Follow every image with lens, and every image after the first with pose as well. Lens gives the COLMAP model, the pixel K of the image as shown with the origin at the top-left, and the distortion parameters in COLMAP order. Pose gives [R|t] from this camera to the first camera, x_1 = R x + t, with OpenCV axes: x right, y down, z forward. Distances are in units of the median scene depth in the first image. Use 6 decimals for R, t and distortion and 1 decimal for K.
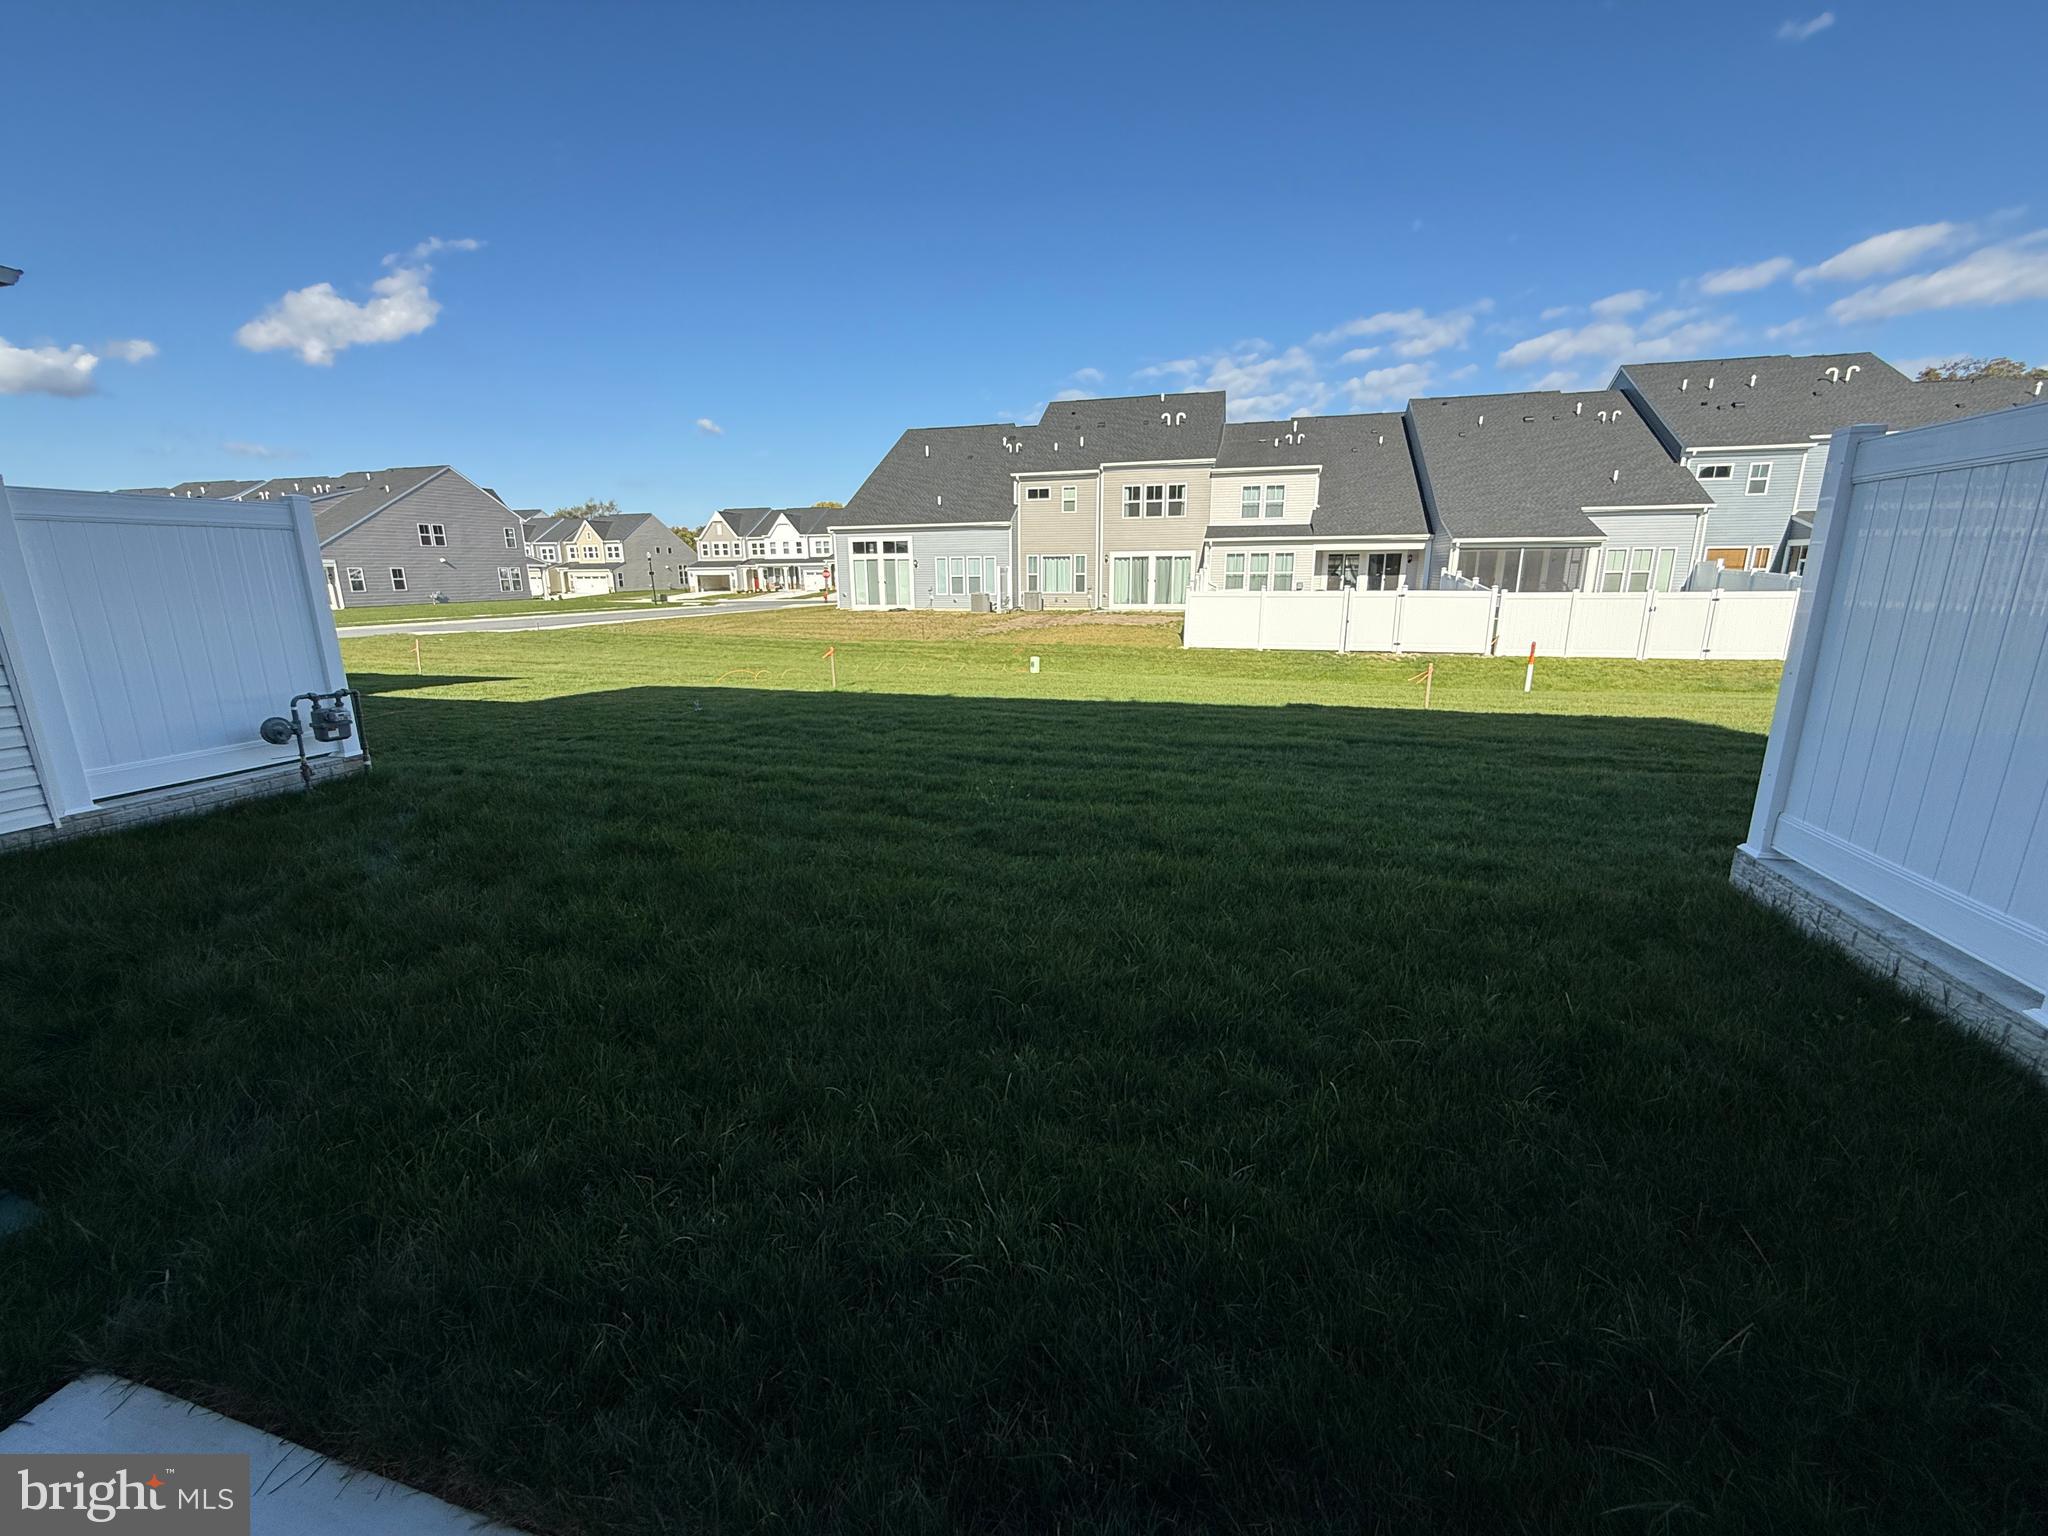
lens RADIAL K [[821.5, 0, 1029.8], [0, 821.5, 771.9], [0, 0, 1]] dist [0.001636, 0.000300]
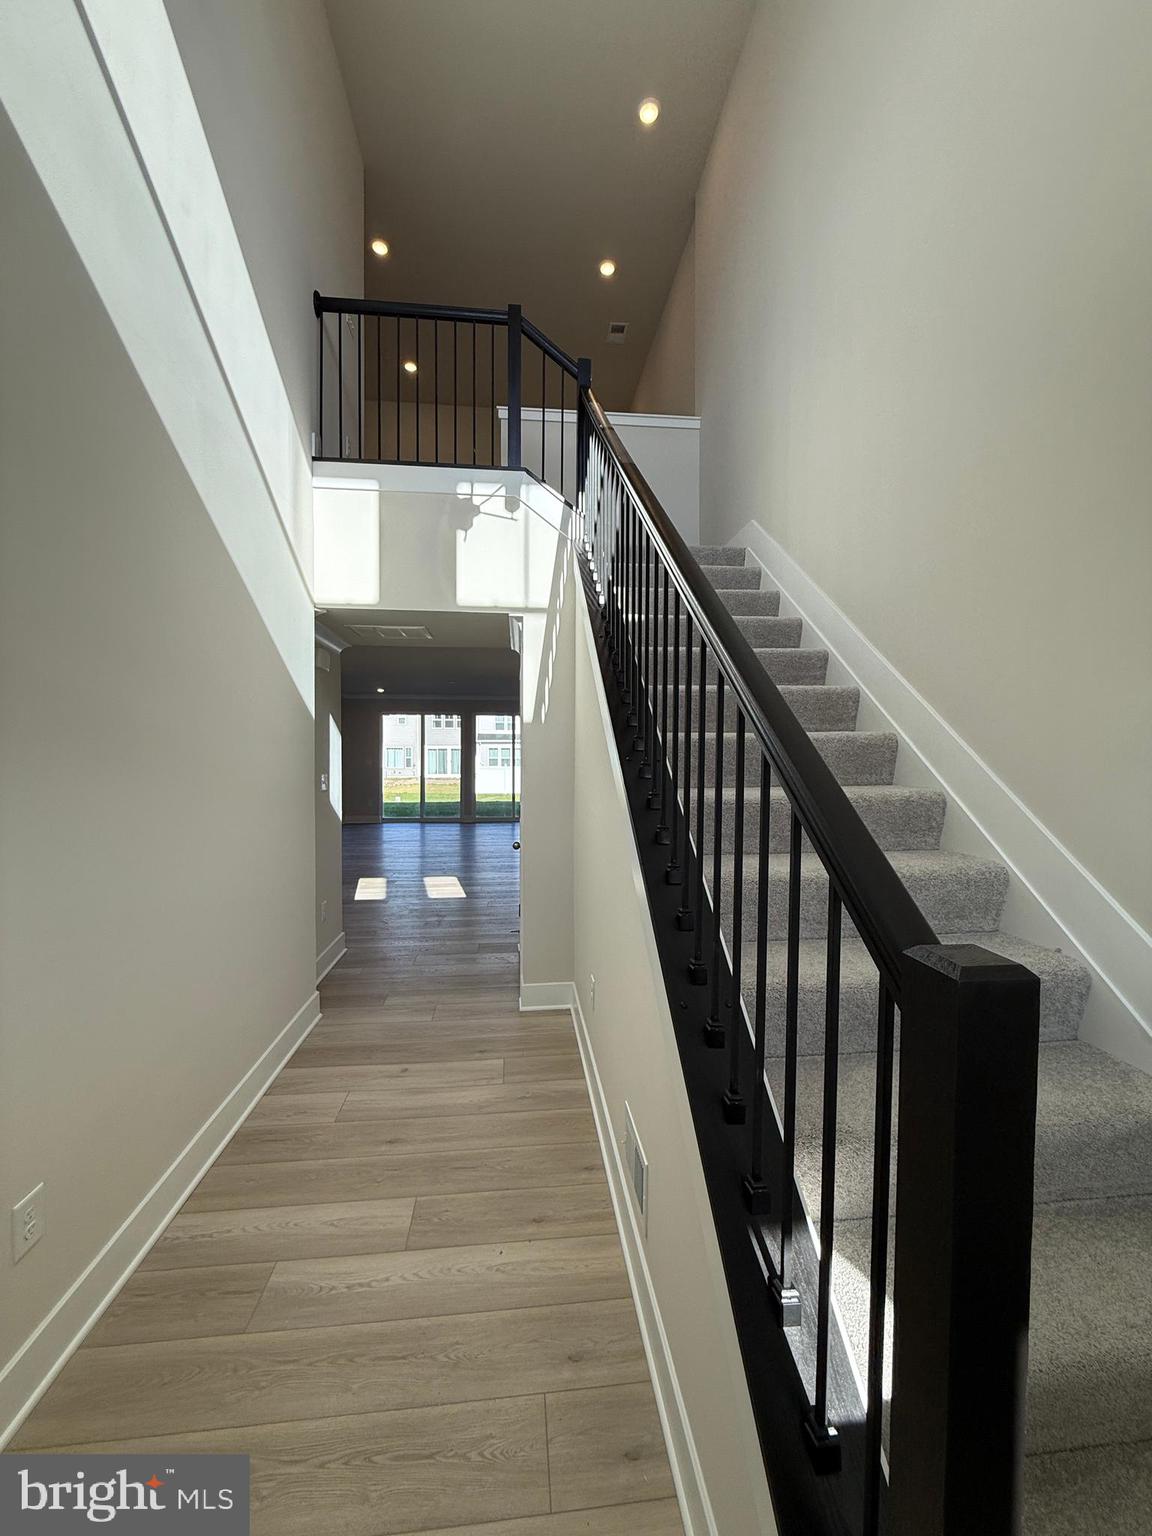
lens RADIAL K [[616.1, 0, 575.7], [0, 616.1, 766.6], [0, 0, 1]] dist [0.001636, 0.000300]
pose [[0.940514, 0.000360, 0.339755, -0.054695], [0.071007, 0.977708, -0.197597, 0.072410], [-0.332252, 0.209968, 0.919523, -0.367636]]
